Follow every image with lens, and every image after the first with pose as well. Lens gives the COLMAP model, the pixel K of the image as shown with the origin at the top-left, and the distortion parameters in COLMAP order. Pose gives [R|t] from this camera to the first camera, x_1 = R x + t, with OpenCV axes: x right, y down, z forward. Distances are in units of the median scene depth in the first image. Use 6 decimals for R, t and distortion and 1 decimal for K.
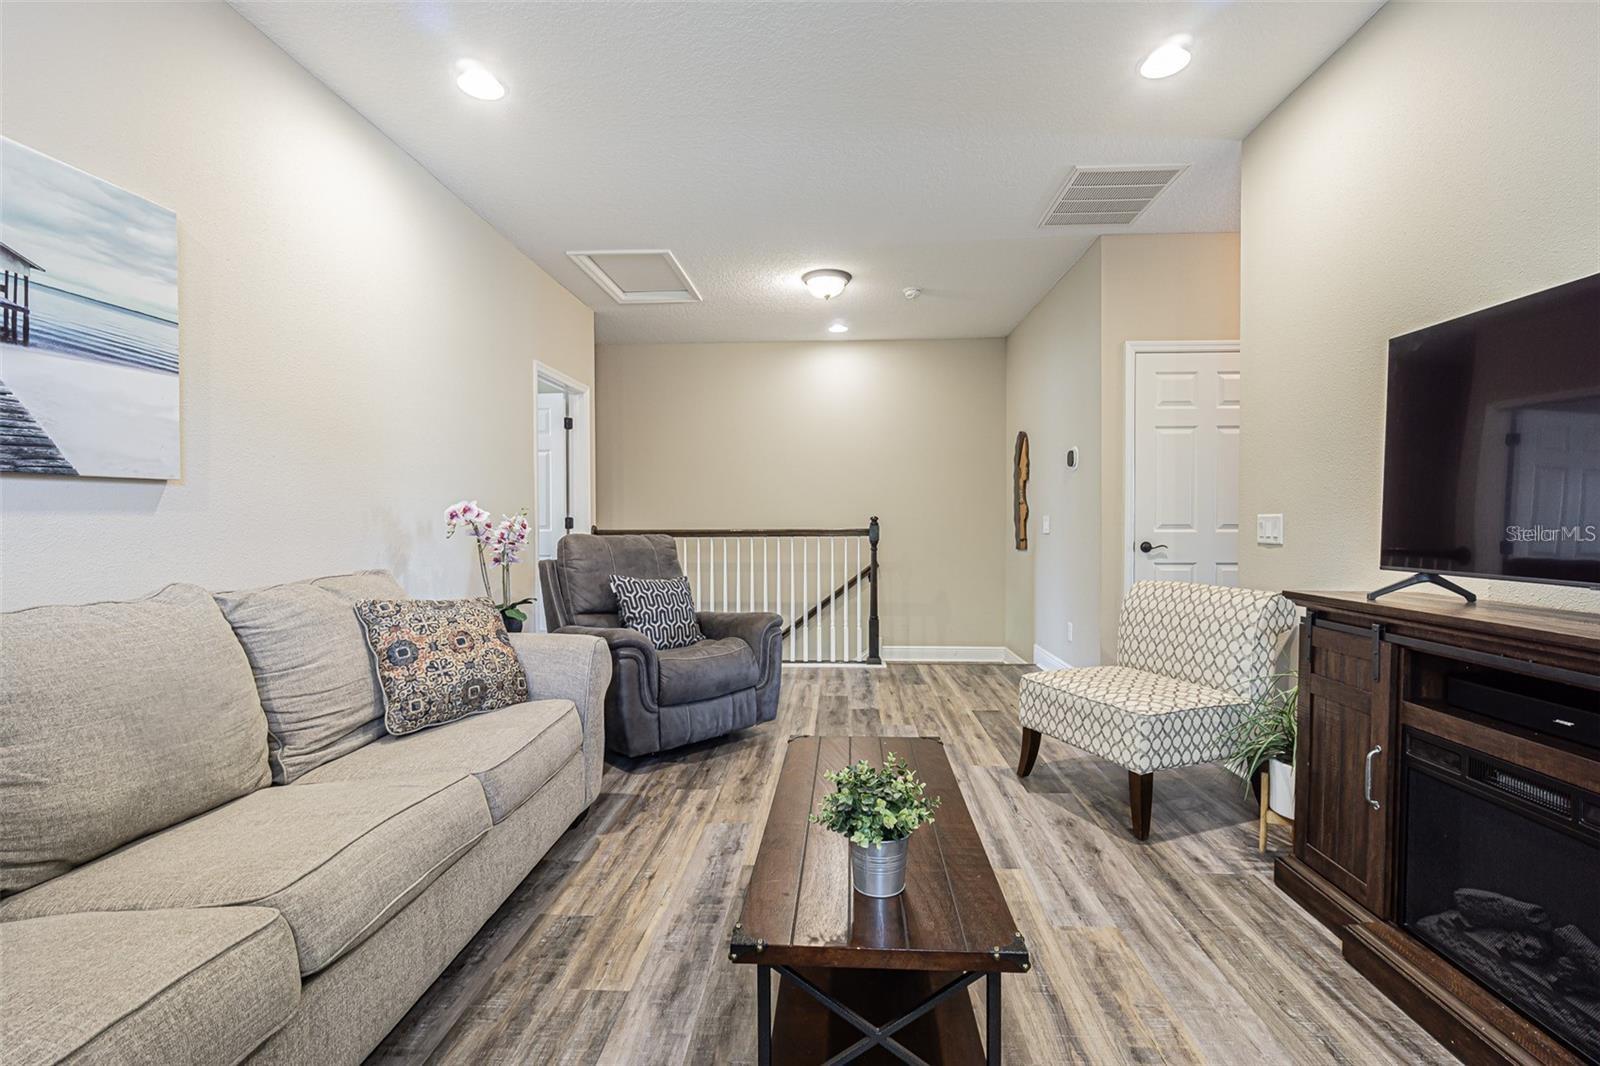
lens RADIAL K [[690.3, 0, 807.6], [0, 690.3, 538.1], [0, 0, 1]] dist [-0.008361, 0.001659]
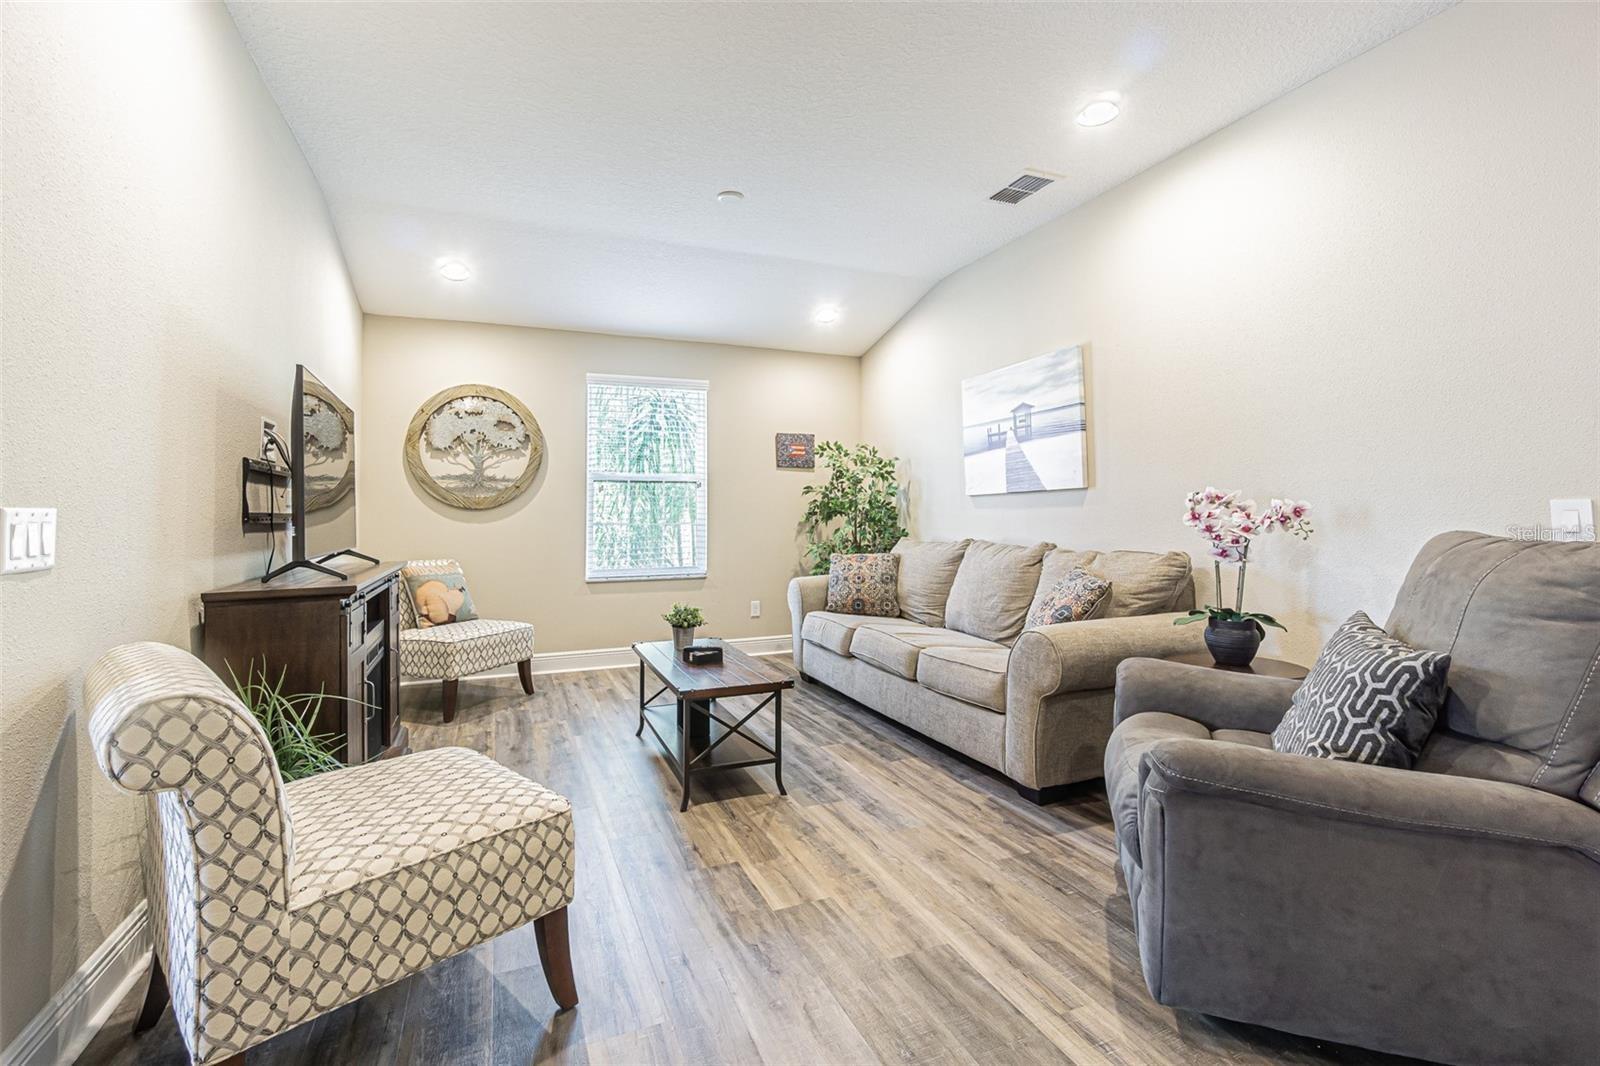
lens RADIAL K [[690.3, 0, 805.9], [0, 690.3, 519.8], [0, 0, 1]] dist [-0.008361, 0.001659]
pose [[-0.891403, 0.014878, -0.452967, 0.456026], [0.003078, 0.999637, 0.026777, -0.041917], [0.453201, 0.022475, -0.891125, 1.844851]]
